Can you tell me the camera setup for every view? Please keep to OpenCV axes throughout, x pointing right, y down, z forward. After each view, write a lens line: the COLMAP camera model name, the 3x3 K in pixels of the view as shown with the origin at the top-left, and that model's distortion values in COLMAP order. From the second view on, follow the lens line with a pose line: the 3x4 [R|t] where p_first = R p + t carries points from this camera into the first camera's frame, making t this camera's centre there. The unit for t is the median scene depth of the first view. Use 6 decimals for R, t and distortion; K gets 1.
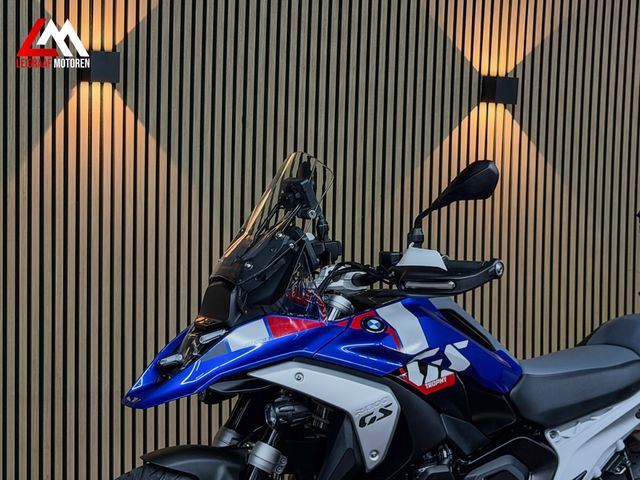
lens RADIAL K [[1438.7, 0, 320.8], [0, 1438.7, 253.2], [0, 0, 1]] dist [0.150109, 0.000000]
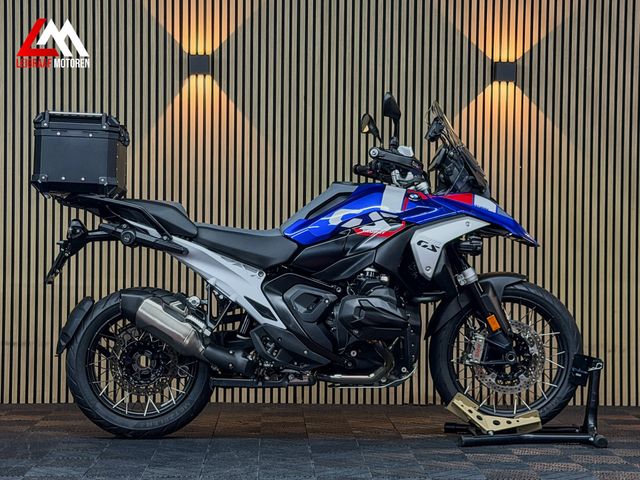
lens RADIAL K [[1438.7, 0, 319.8], [0, 1438.7, 241.2], [0, 0, 1]] dist [0.150109, 0.000000]
pose [[0.903970, -0.002452, -0.427589, 0.761255], [-0.021675, 0.998435, -0.051550, 0.167515], [0.427047, 0.055867, 0.902502, -0.410516]]
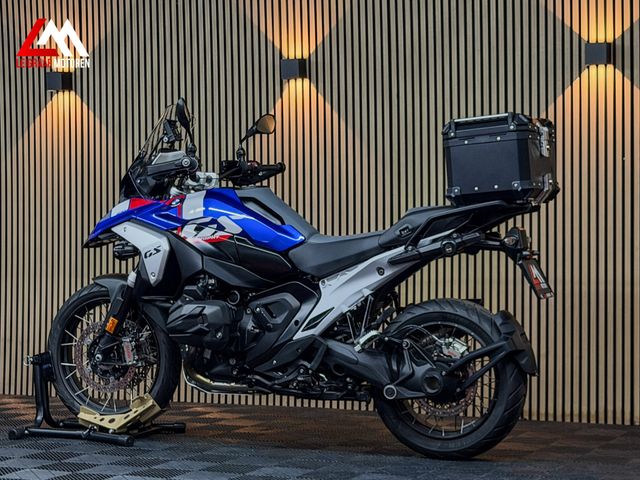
lens RADIAL K [[1438.7, 0, 323.1], [0, 1438.7, 241.2], [0, 0, 1]] dist [0.150109, 0.000000]
pose [[0.618699, -0.010154, -0.785562, 1.312412], [-0.029115, 0.998933, -0.035843, 0.134756], [0.785088, 0.045047, 0.617743, 0.086950]]
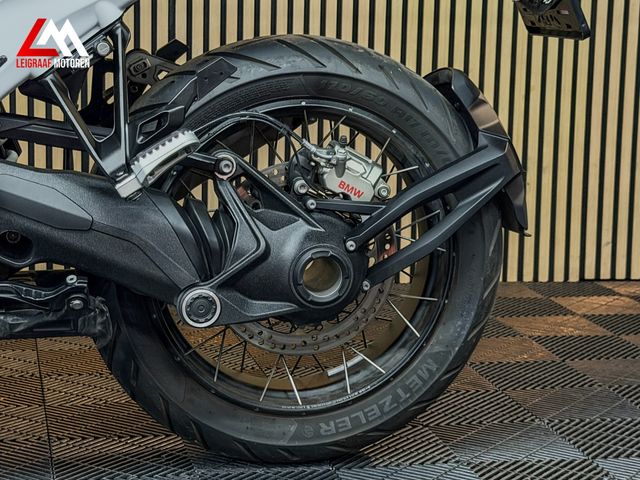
lens RADIAL K [[1438.7, 0, 324.4], [0, 1438.7, 242.3], [0, 0, 1]] dist [0.150109, 0.000000]
pose [[0.968981, 0.055667, -0.240785, 0.395621], [-0.030210, 0.993675, 0.108154, 0.154310], [0.245282, -0.097525, 0.964534, 0.563943]]
